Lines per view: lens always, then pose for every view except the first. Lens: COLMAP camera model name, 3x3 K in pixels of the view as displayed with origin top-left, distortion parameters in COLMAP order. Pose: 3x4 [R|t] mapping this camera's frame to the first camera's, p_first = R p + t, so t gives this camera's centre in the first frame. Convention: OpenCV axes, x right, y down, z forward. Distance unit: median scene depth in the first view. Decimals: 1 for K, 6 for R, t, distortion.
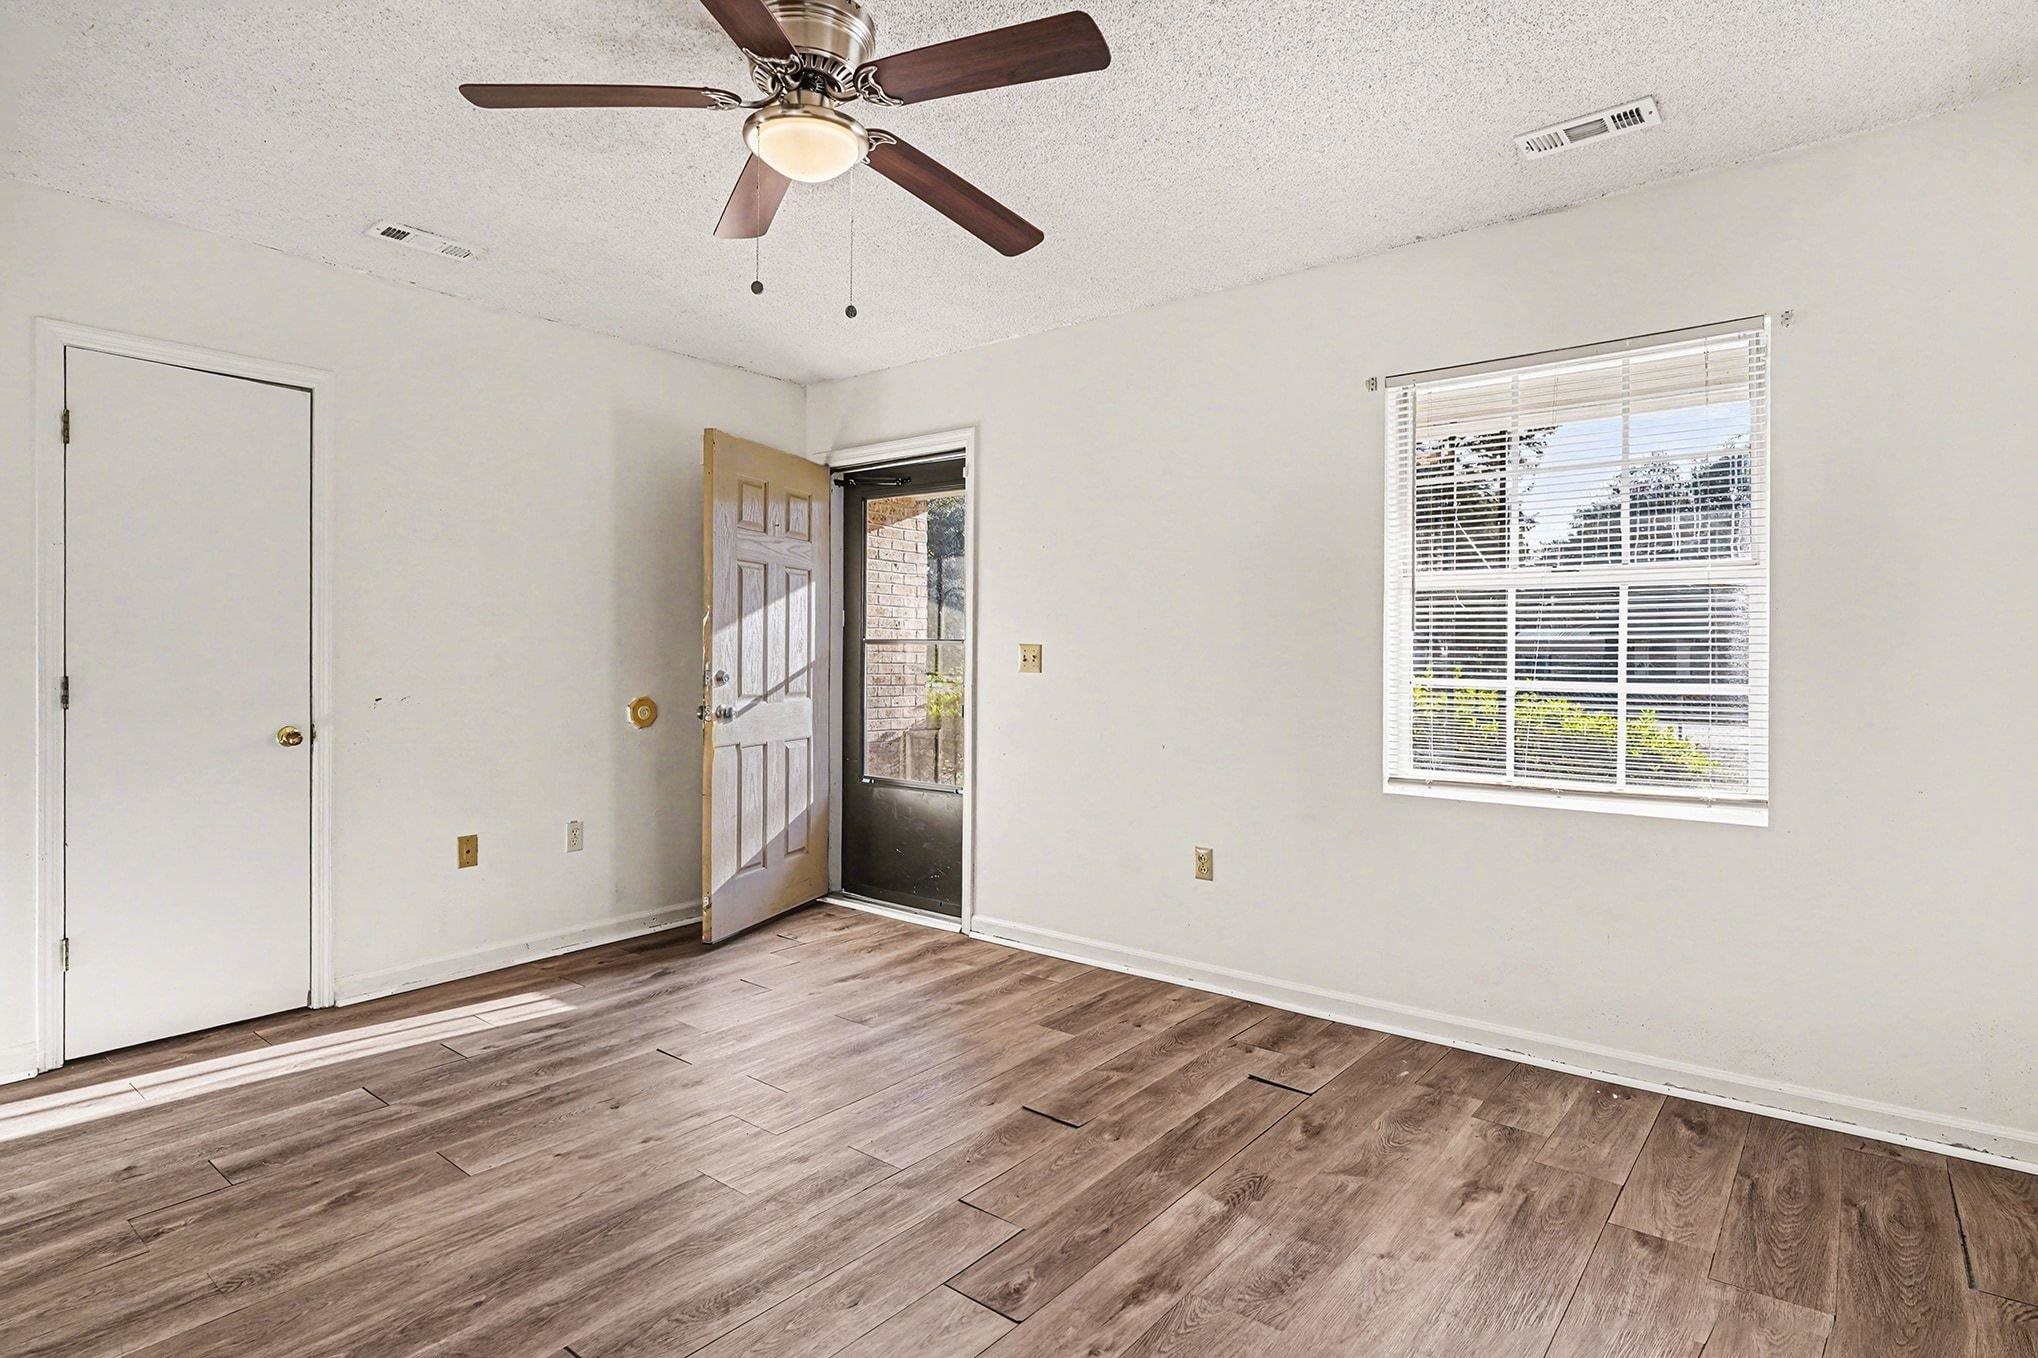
lens RADIAL K [[1058.4, 0, 1061.5], [0, 1058.4, 675.6], [0, 0, 1]] dist [0.000112, 0.000032]
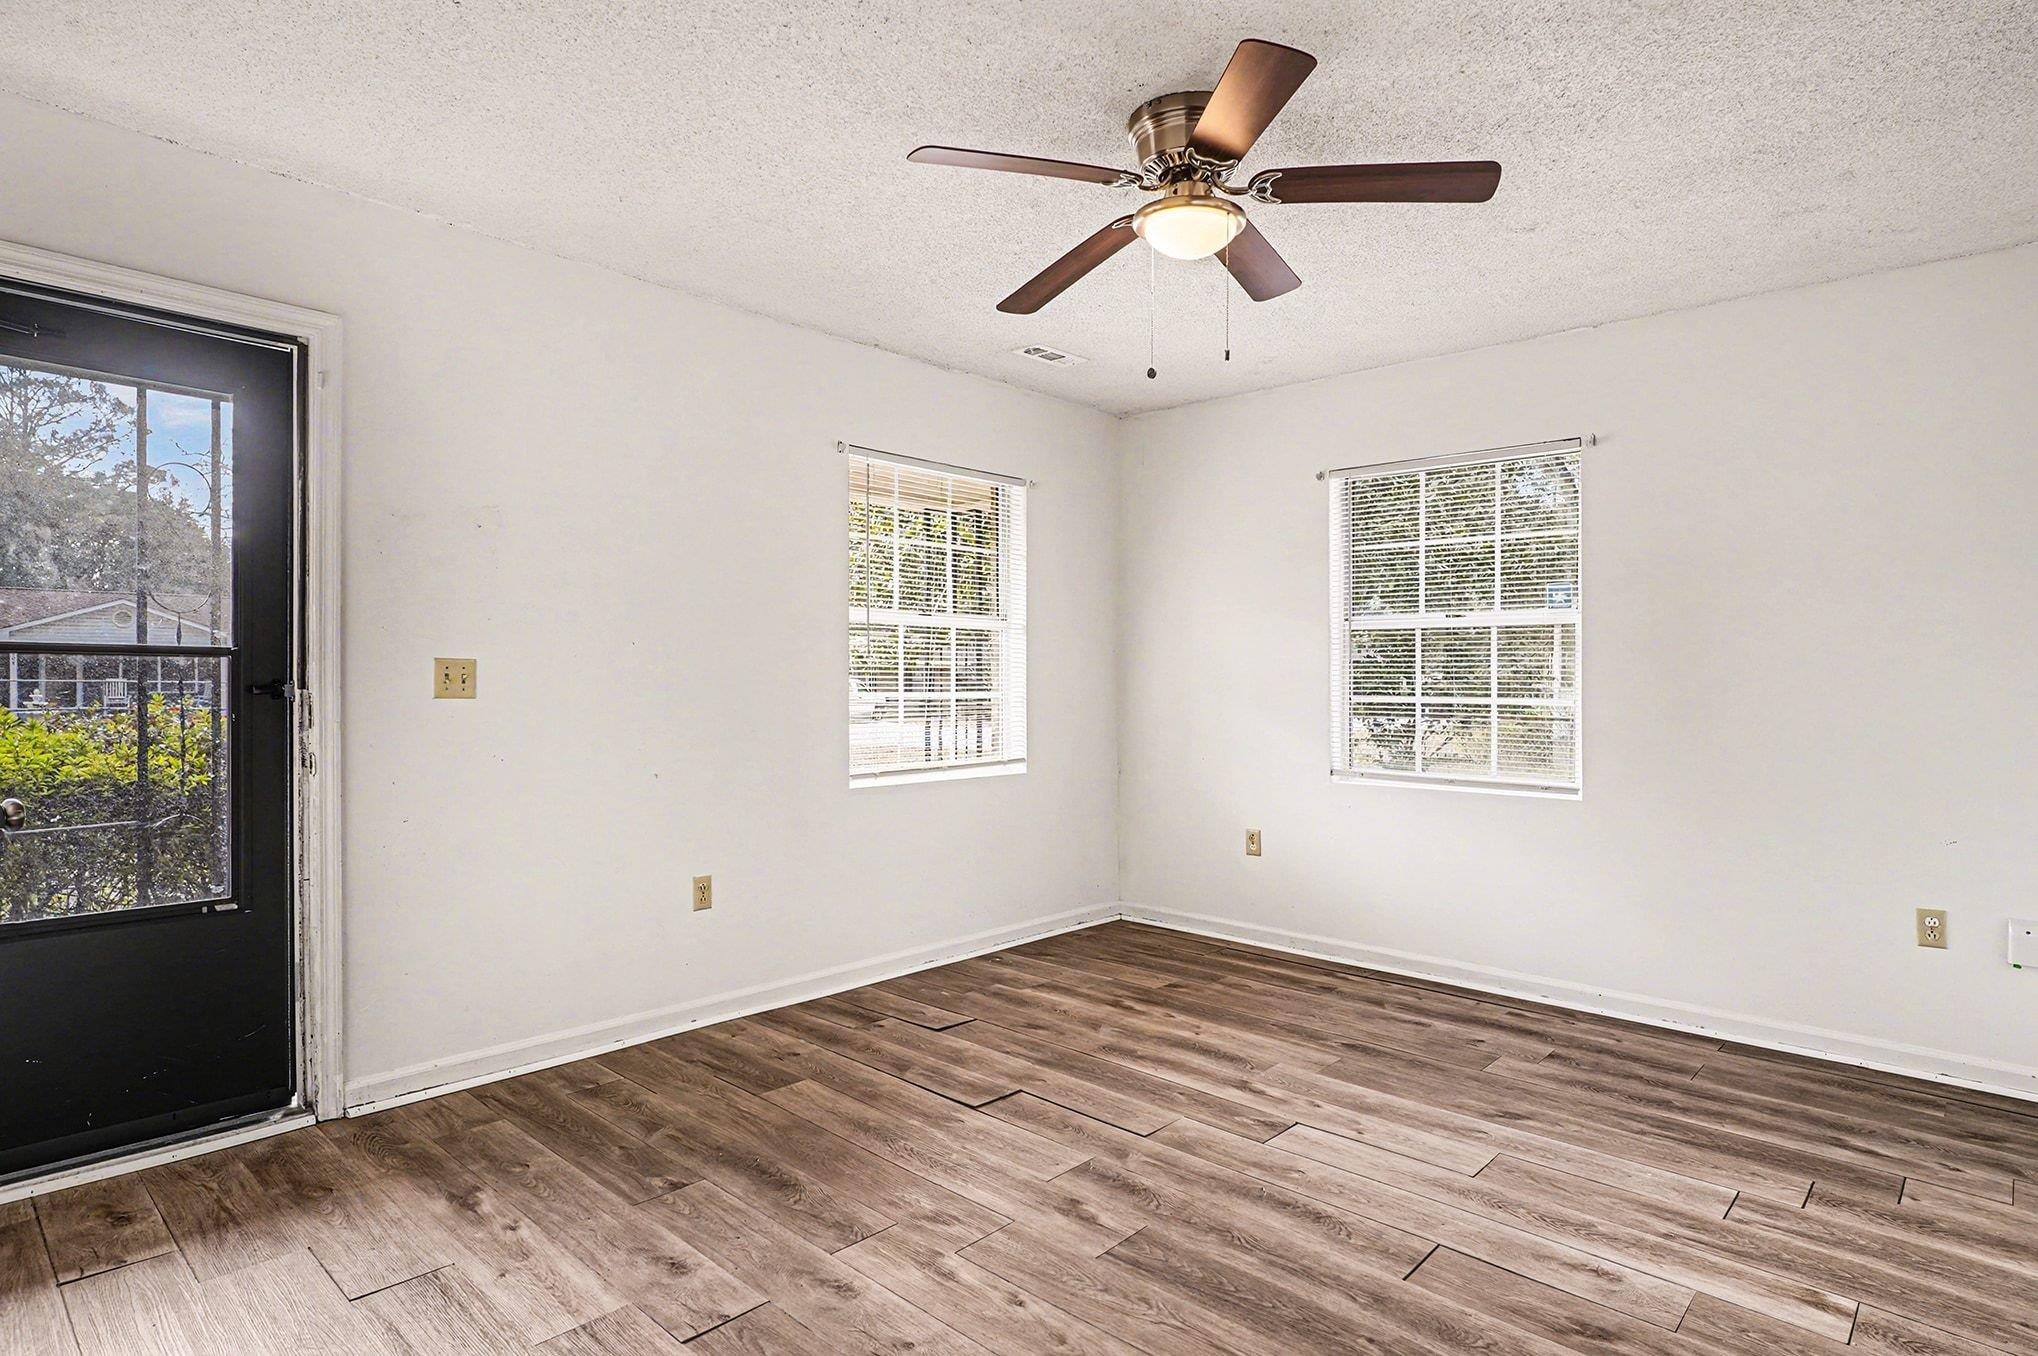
lens RADIAL K [[1058.4, 0, 1061.5], [0, 1058.4, 674.6], [0, 0, 1]] dist [0.000112, 0.000032]
pose [[0.075641, -0.004971, 0.997123, -1.028362], [0.005601, 0.999974, 0.004560, -0.026664], [-0.997119, 0.005240, 0.075667, 0.795042]]
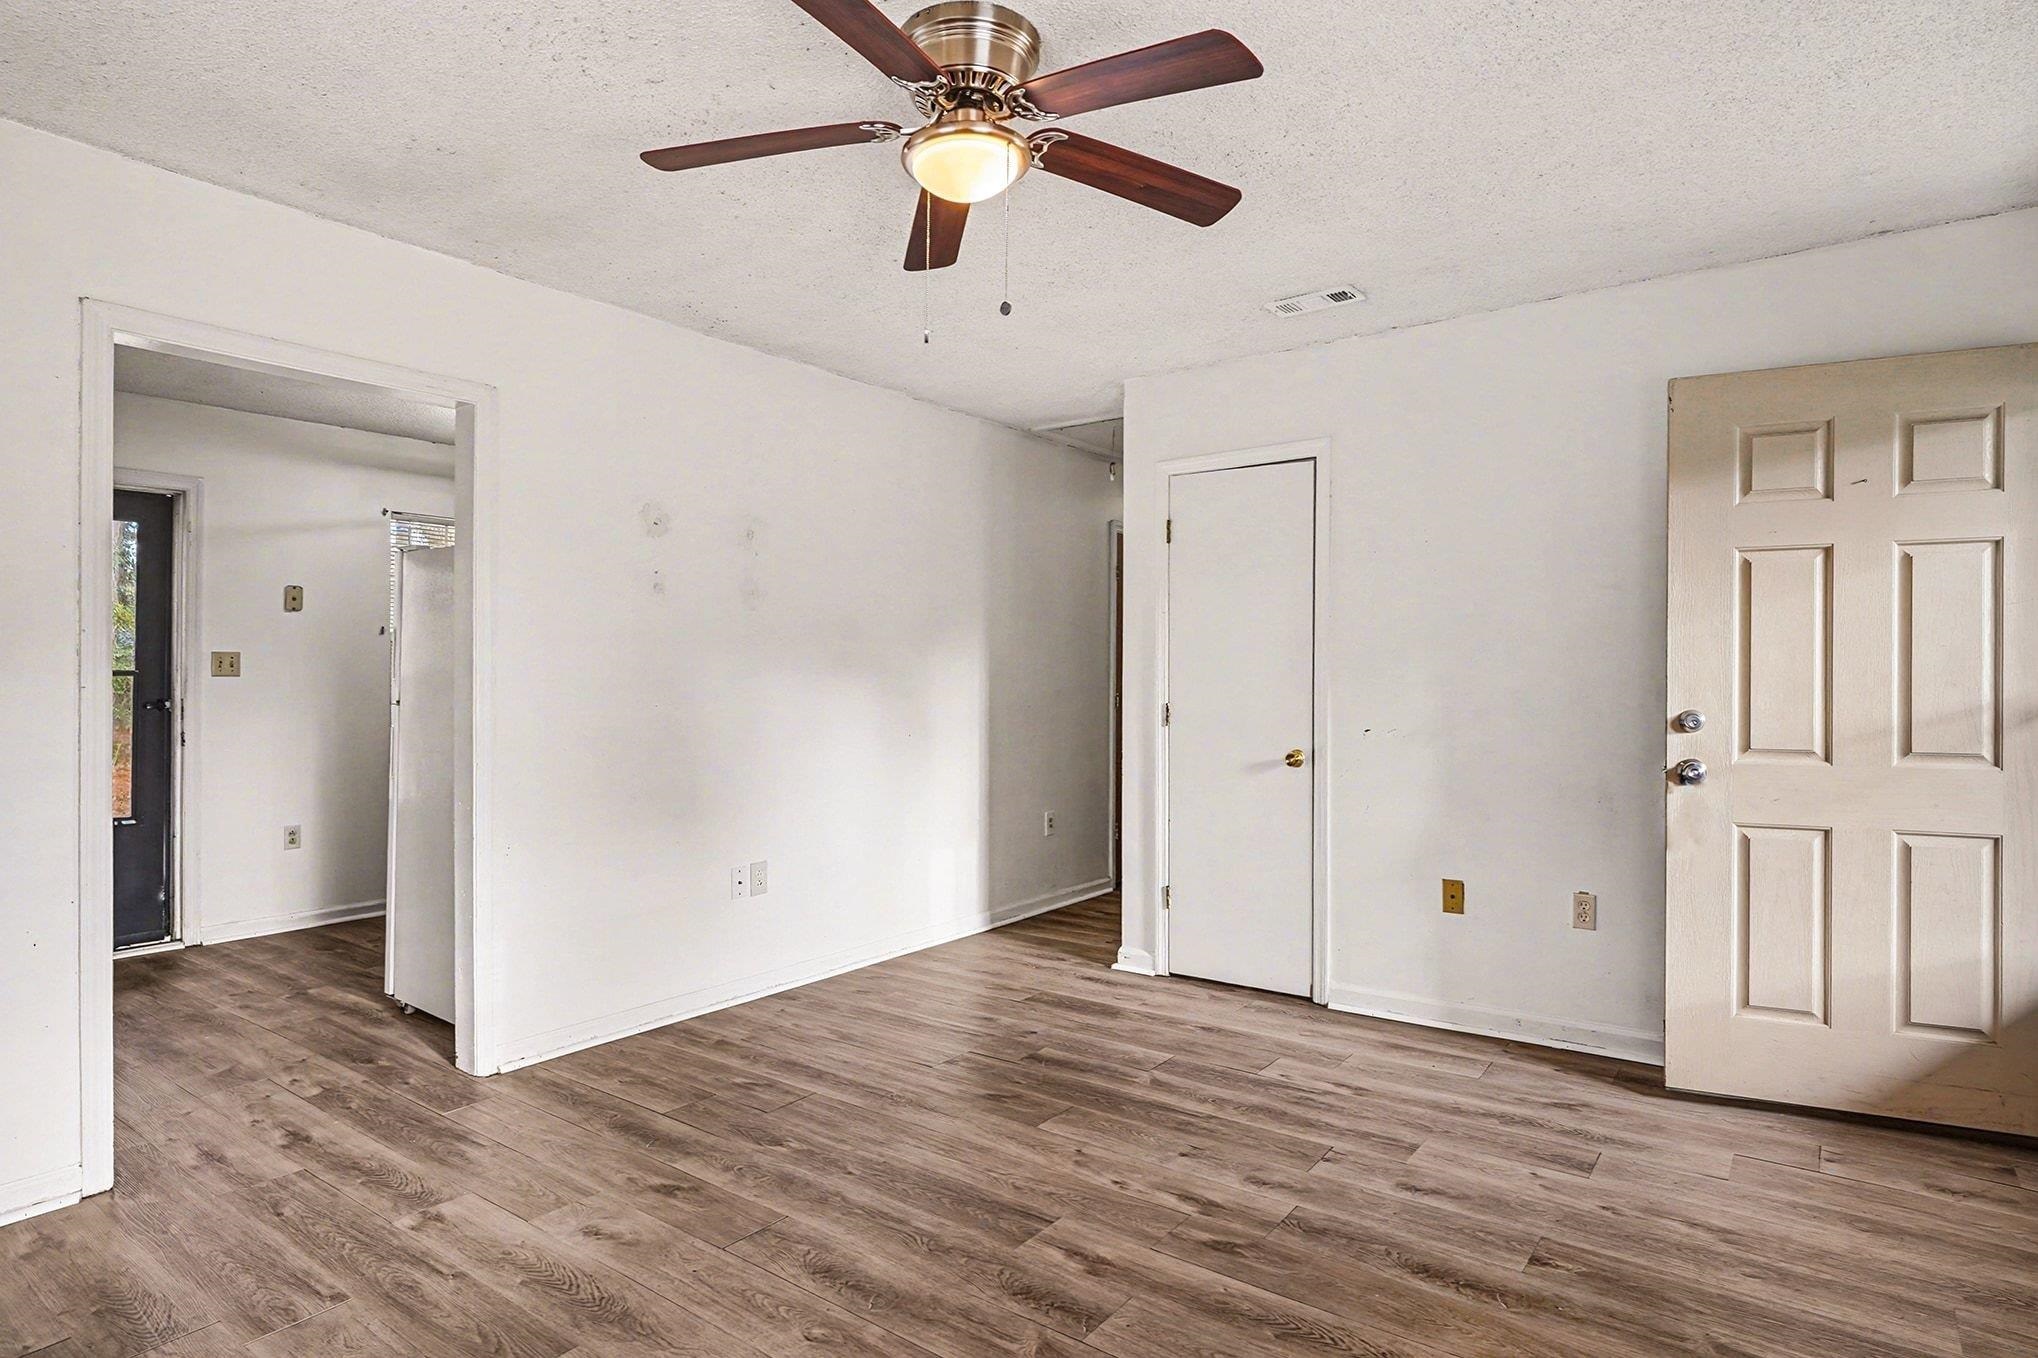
lens RADIAL K [[1123.8, 0, 1019.0], [0, 1123.8, 679.0], [0, 0, 1]] dist [0.001021, -0.000561]
pose [[-0.005811, -0.007452, -0.999955, 0.579985], [-0.016448, 0.999838, -0.007356, -0.019109], [0.999848, 0.016405, -0.005933, 0.795419]]
